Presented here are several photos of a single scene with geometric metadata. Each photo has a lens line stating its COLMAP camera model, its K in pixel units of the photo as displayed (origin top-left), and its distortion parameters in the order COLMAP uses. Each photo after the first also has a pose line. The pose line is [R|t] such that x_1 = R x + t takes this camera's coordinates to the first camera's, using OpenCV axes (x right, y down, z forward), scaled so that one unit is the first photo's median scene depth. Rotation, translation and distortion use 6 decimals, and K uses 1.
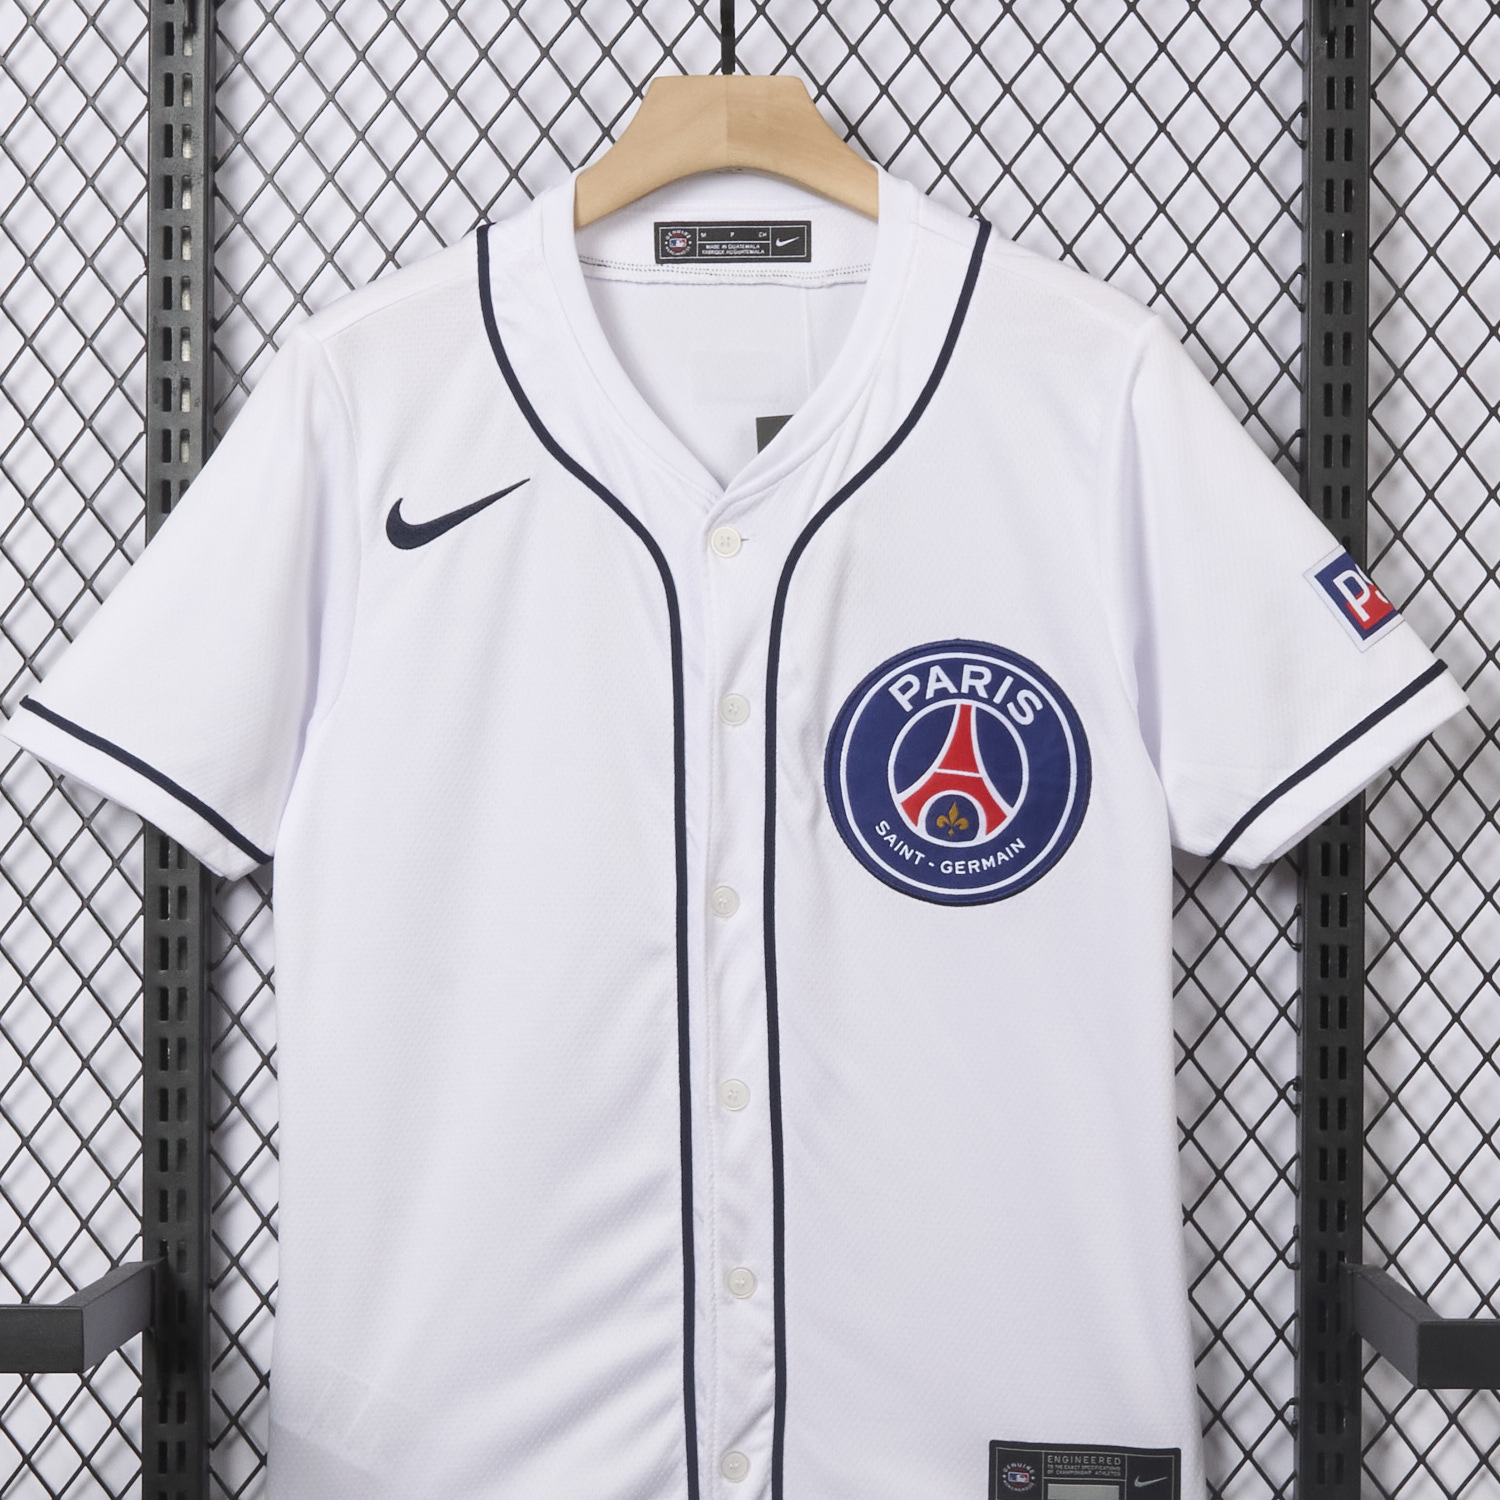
lens RADIAL K [[3749.1, 0, 750.0], [0, 3749.1, 750.0], [0, 0, 1]] dist [-0.032198, 0.059264]
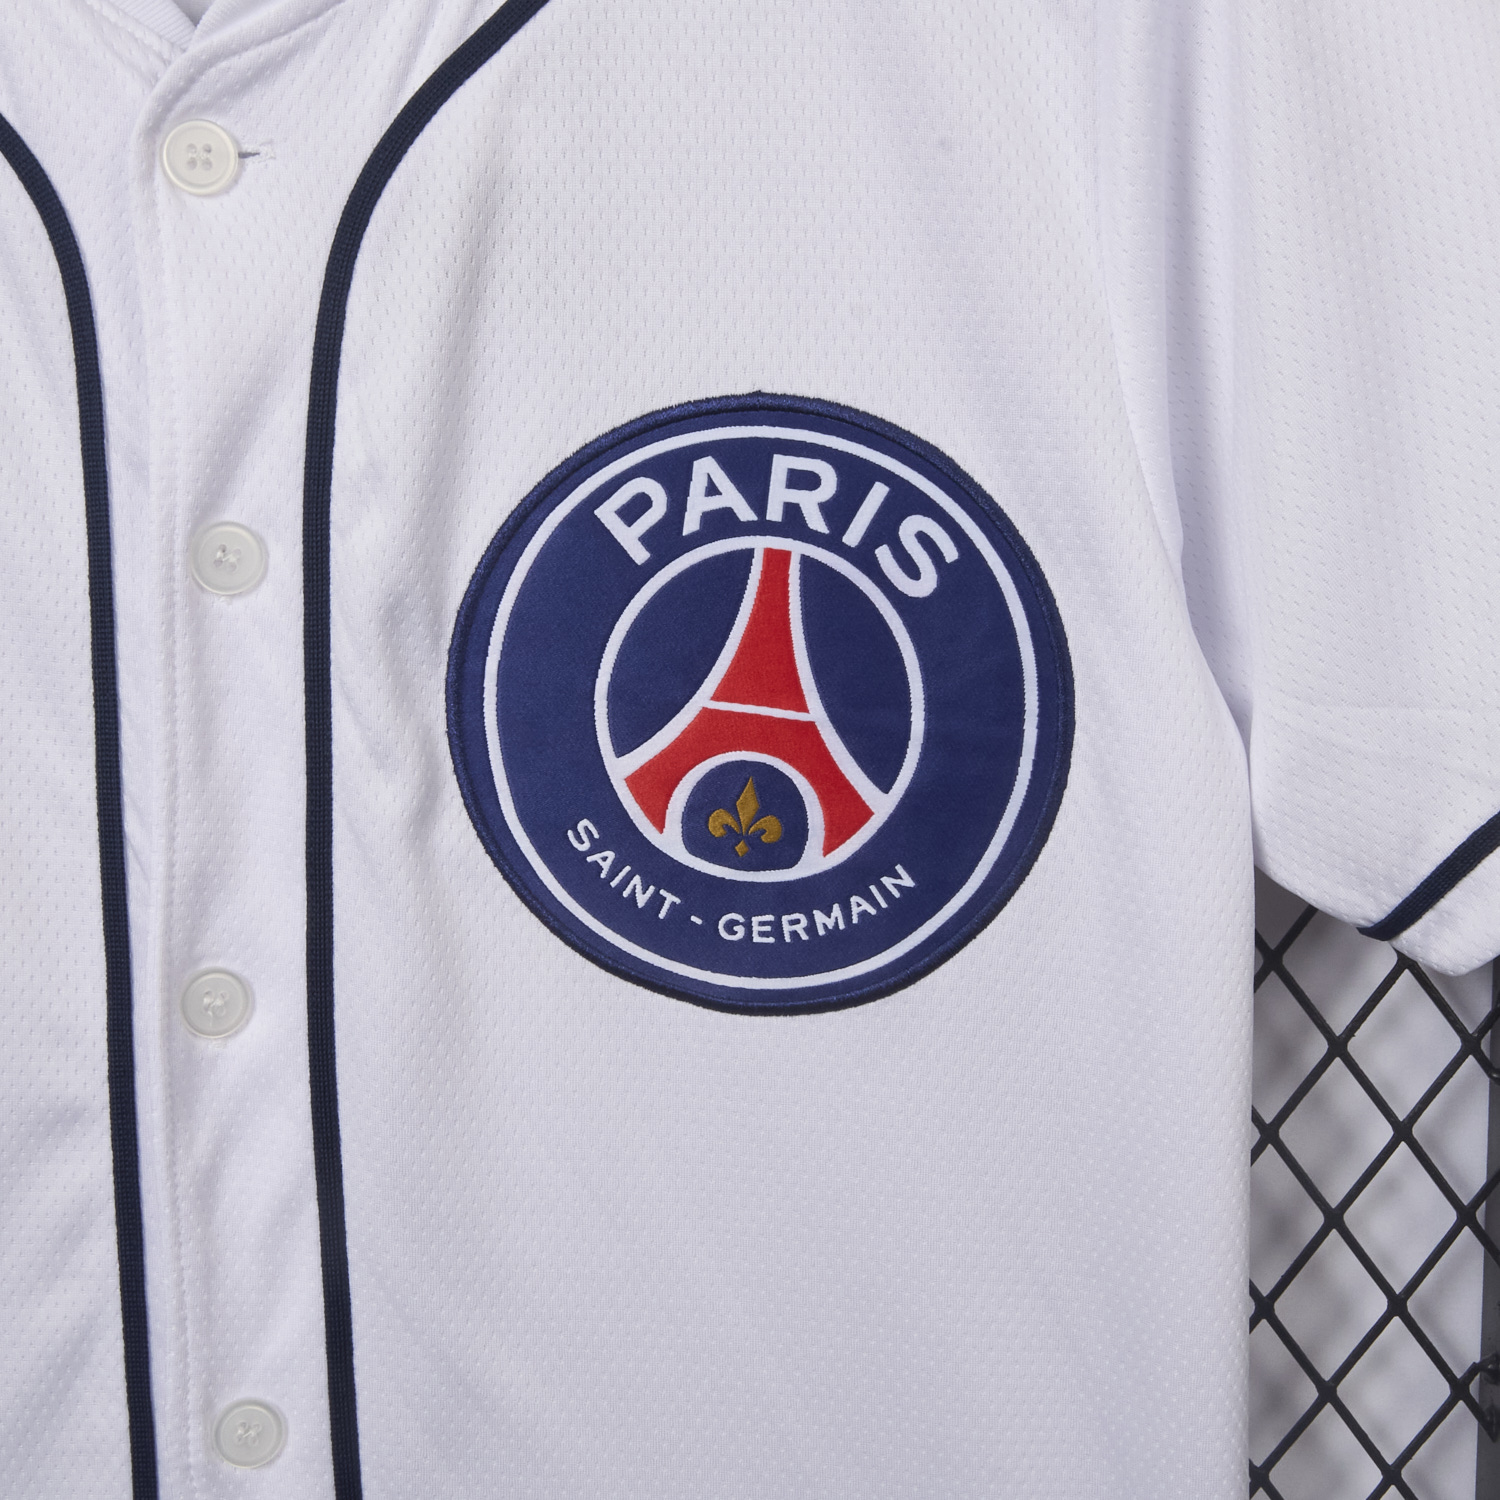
lens RADIAL K [[3616.7, 0, 750.0], [0, 3616.7, 750.0], [0, 0, 1]] dist [-0.130875, -0.354727]
pose [[0.999161, 0.000275, 0.040965, 0.037851], [-0.002794, 0.998106, 0.061448, -0.014501], [-0.040871, -0.061511, 0.997269, 0.592627]]
